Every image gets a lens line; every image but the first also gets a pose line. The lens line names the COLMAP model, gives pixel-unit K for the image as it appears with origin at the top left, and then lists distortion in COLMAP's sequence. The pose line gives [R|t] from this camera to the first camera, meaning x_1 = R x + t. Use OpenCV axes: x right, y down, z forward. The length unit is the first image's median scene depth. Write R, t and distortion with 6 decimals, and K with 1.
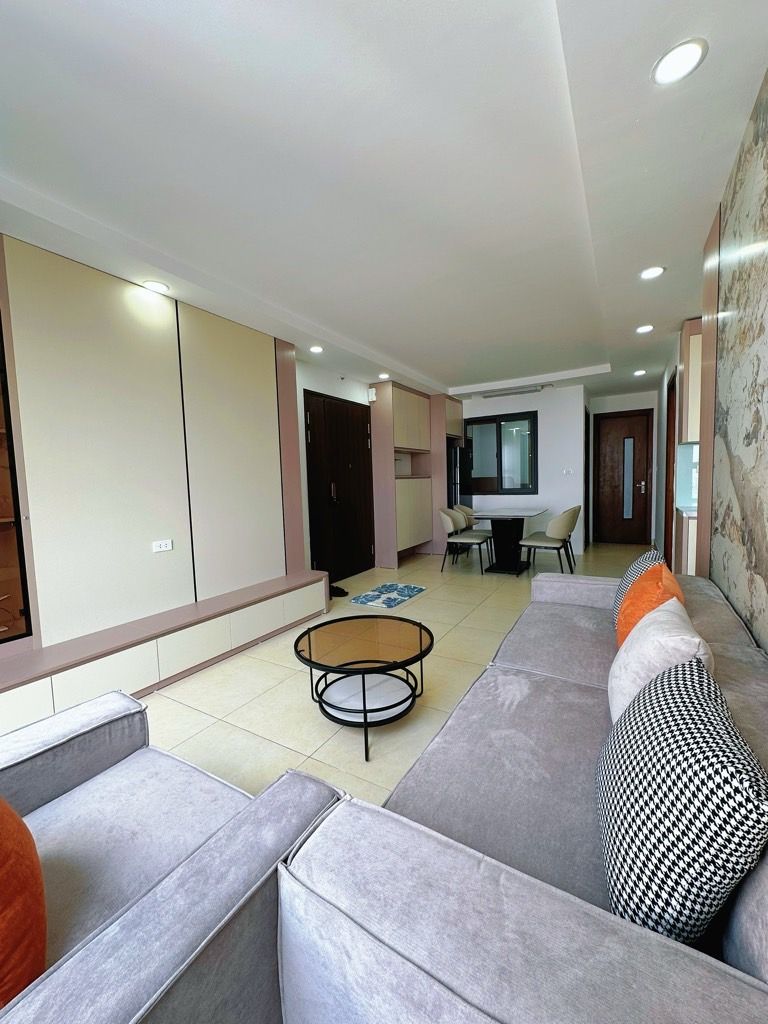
lens RADIAL K [[408.6, 0, 384.0], [0, 408.6, 512.0], [0, 0, 1]] dist [-0.002513, -0.000033]
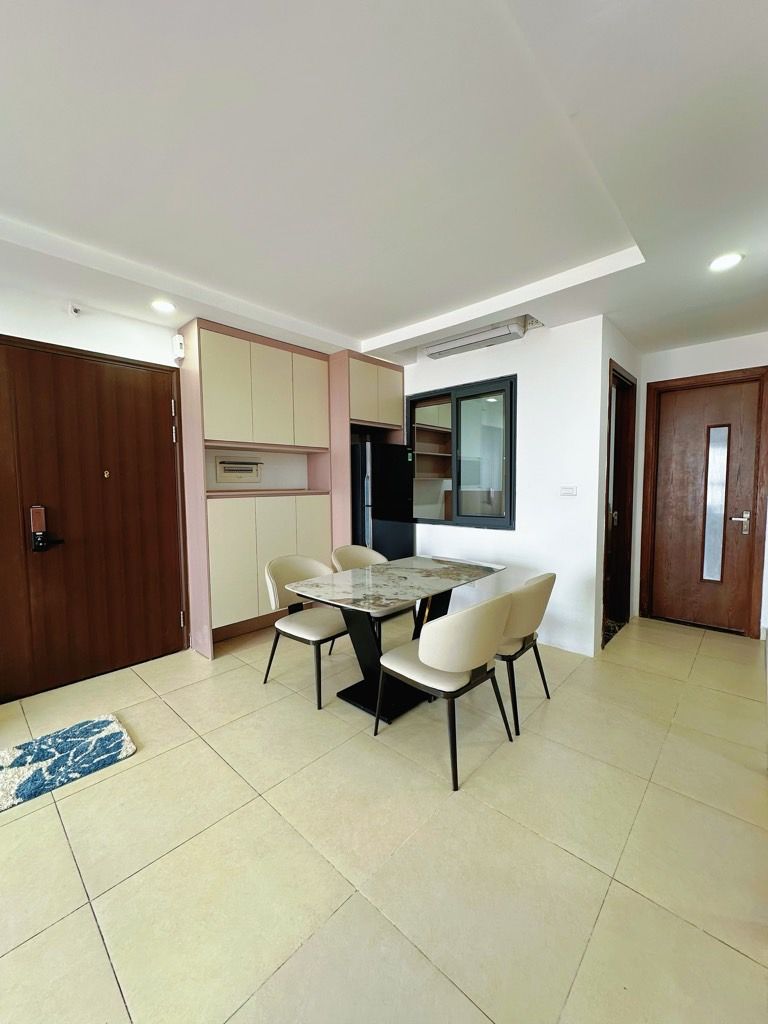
lens RADIAL K [[408.6, 0, 384.0], [0, 408.6, 512.0], [0, 0, 1]] dist [-0.002513, -0.000033]
pose [[0.977596, 0.038616, -0.206920, 0.341755], [-0.039064, 0.999235, 0.001924, -0.066374], [0.206836, 0.006202, 0.978356, 0.467799]]
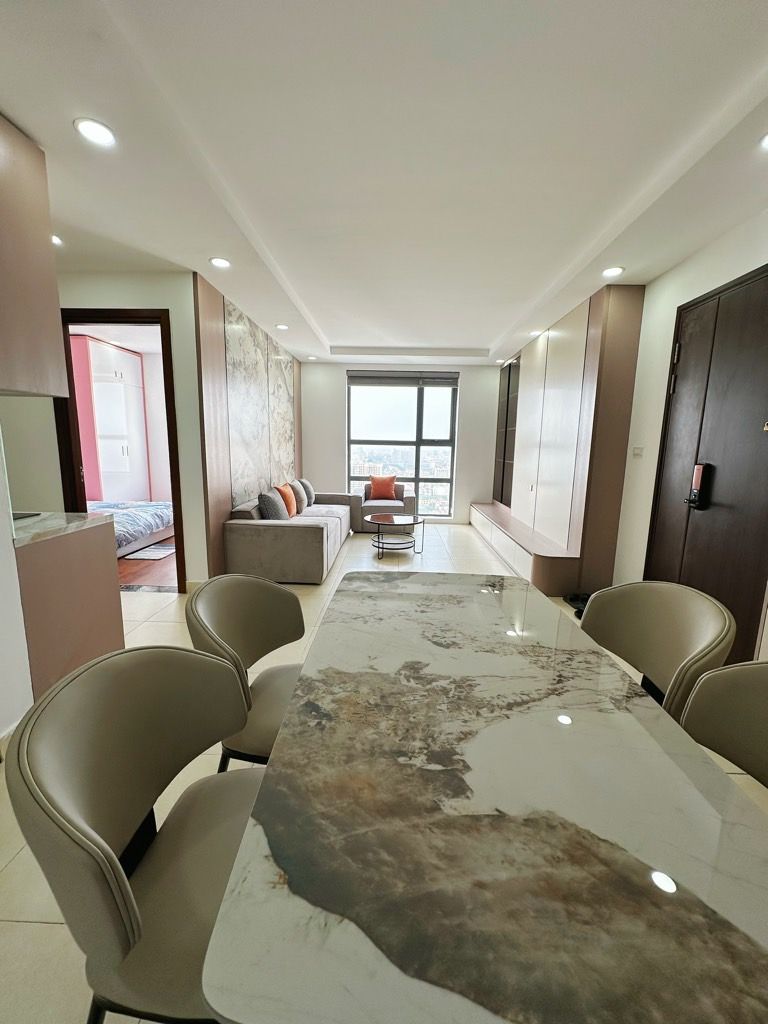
lens RADIAL K [[408.6, 0, 384.0], [0, 408.6, 512.0], [0, 0, 1]] dist [-0.002513, -0.000033]
pose [[-0.872233, 0.094881, -0.479800, 0.383568], [-0.028884, 0.969297, 0.244189, -0.100936], [0.488237, 0.226849, -0.842712, 1.010800]]
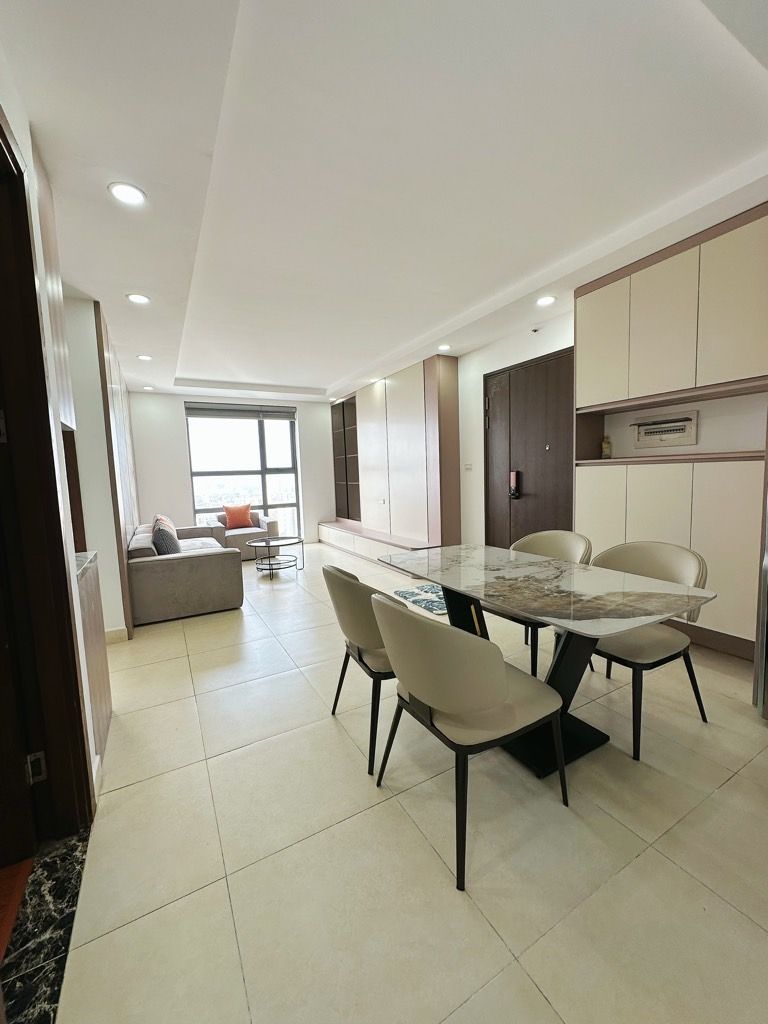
lens RADIAL K [[408.6, 0, 384.0], [0, 408.6, 512.0], [0, 0, 1]] dist [-0.002513, -0.000033]
pose [[-0.503135, 0.132815, -0.853941, 0.594143], [-0.015772, 0.986544, 0.162732, -0.096397], [0.864064, 0.095345, -0.494270, 0.962685]]
